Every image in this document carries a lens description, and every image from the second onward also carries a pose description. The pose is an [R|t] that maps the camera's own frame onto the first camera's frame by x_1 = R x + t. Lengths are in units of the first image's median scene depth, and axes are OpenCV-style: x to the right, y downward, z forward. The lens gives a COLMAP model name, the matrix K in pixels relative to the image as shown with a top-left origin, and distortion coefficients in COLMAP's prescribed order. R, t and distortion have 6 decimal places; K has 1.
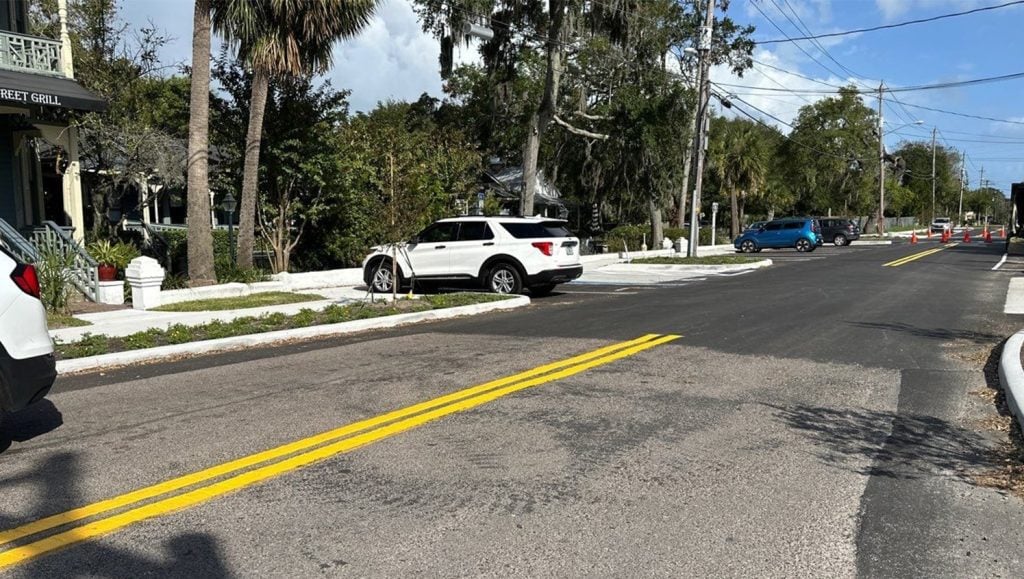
lens RADIAL K [[823.1, 0, 495.8], [0, 823.1, 337.9], [0, 0, 1]] dist [0.077130, -0.107509]
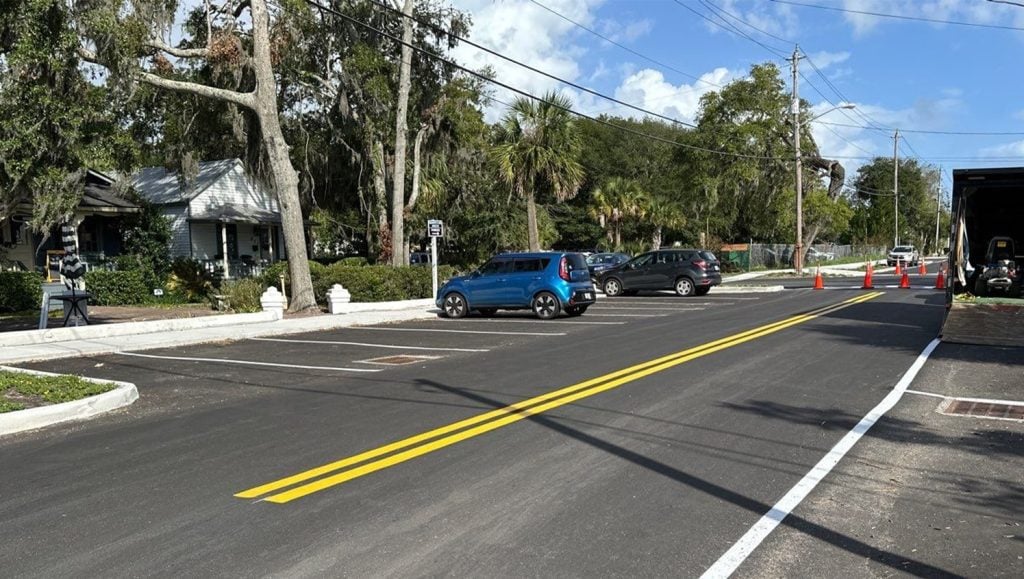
lens RADIAL K [[823.1, 0, 503.3], [0, 823.1, 351.6], [0, 0, 1]] dist [0.077130, -0.107509]
pose [[0.999935, 0.000305, 0.011417, 0.366868], [-0.000150, 0.999908, -0.013560, -0.083232], [-0.011420, 0.013557, 0.999843, 0.550508]]
